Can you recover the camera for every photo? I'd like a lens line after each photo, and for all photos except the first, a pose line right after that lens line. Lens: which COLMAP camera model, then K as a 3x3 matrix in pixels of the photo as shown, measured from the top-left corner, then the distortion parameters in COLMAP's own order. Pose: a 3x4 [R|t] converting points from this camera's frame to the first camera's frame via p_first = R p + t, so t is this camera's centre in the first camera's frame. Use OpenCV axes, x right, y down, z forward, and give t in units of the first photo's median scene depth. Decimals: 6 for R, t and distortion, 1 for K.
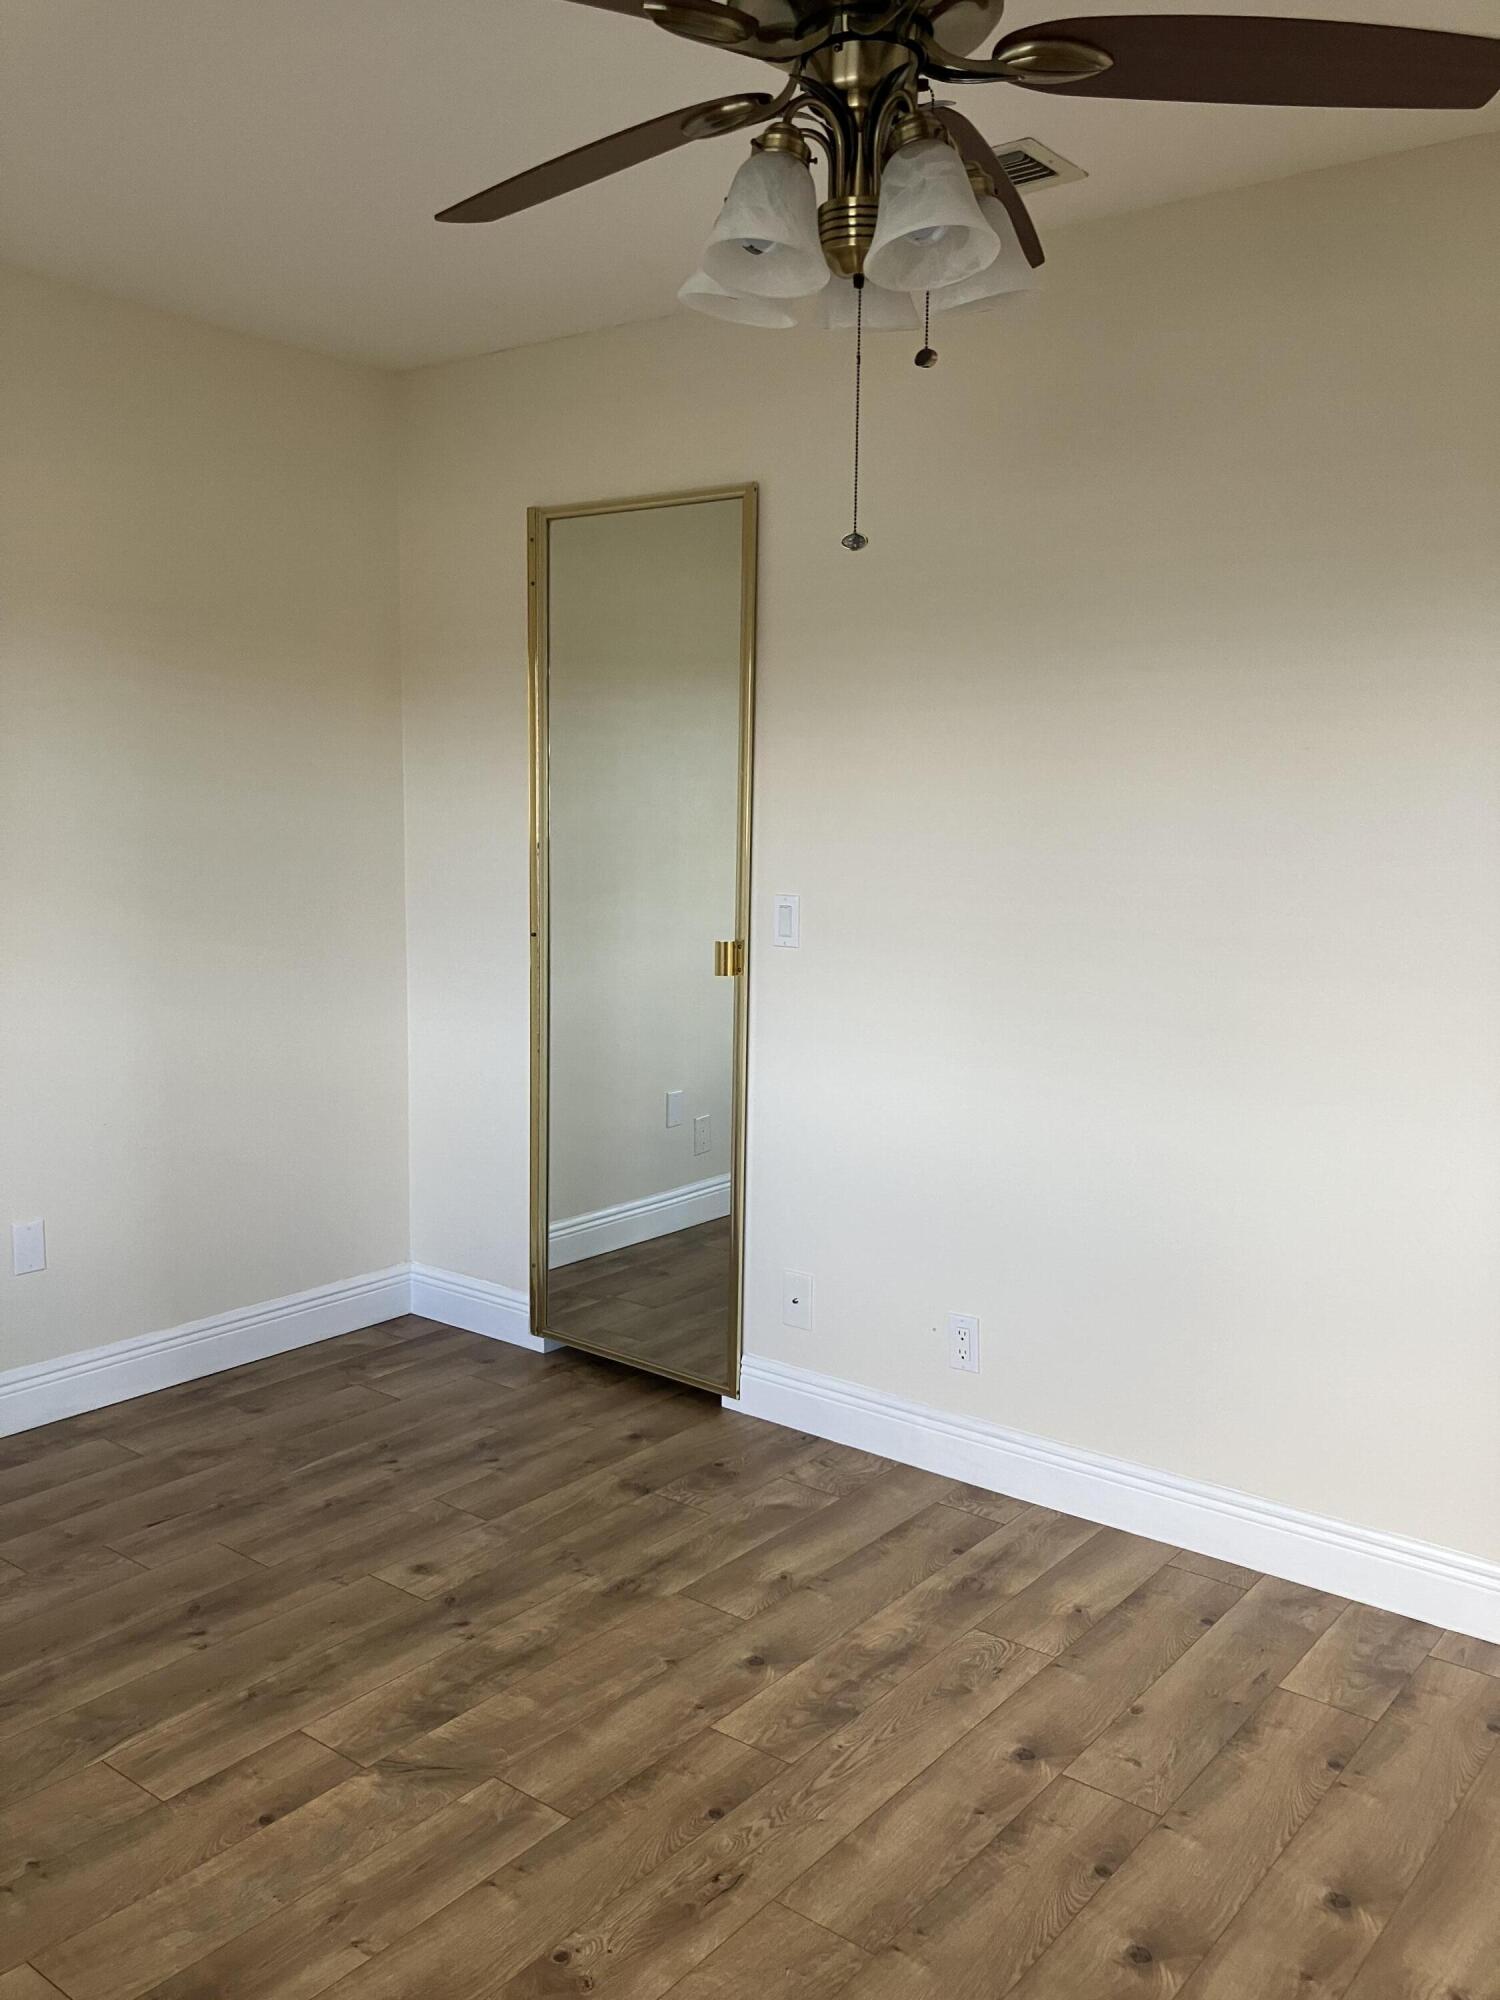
lens RADIAL K [[1684.2, 0, 751.1], [0, 1684.2, 992.9], [0, 0, 1]] dist [0.005416, 0.010159]
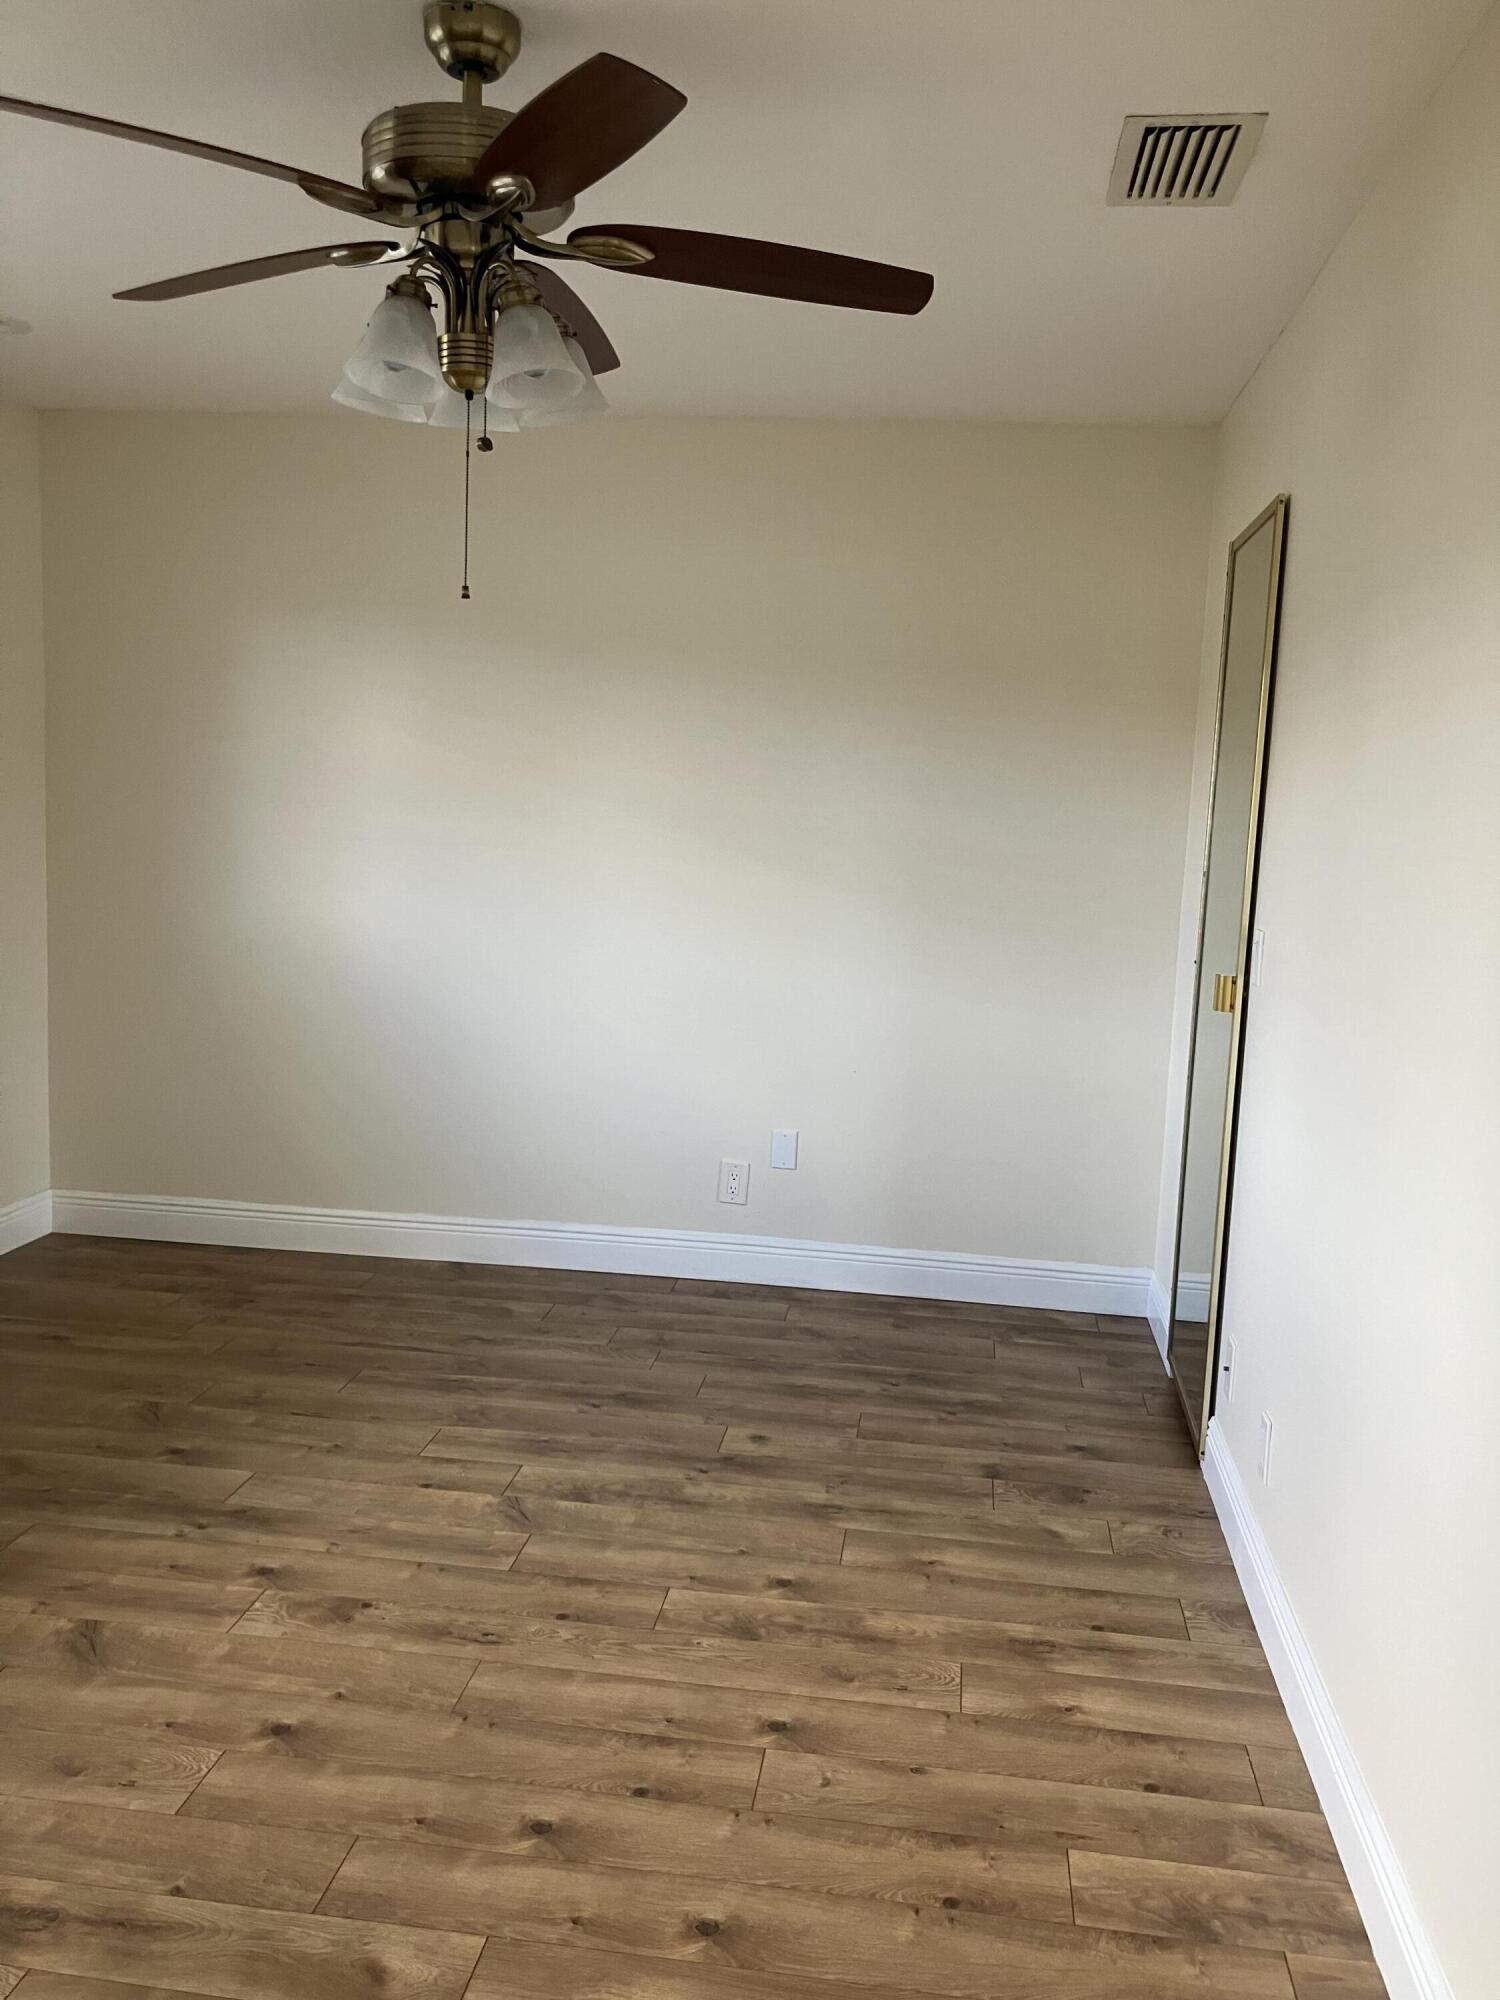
lens RADIAL K [[1694.8, 0, 750.7], [0, 1694.8, 992.0], [0, 0, 1]] dist [0.004636, 0.034532]
pose [[0.509559, 0.111421, -0.853191, 0.847162], [-0.143749, 0.988668, 0.043261, -0.030980], [0.848343, 0.100601, 0.519802, 0.340901]]
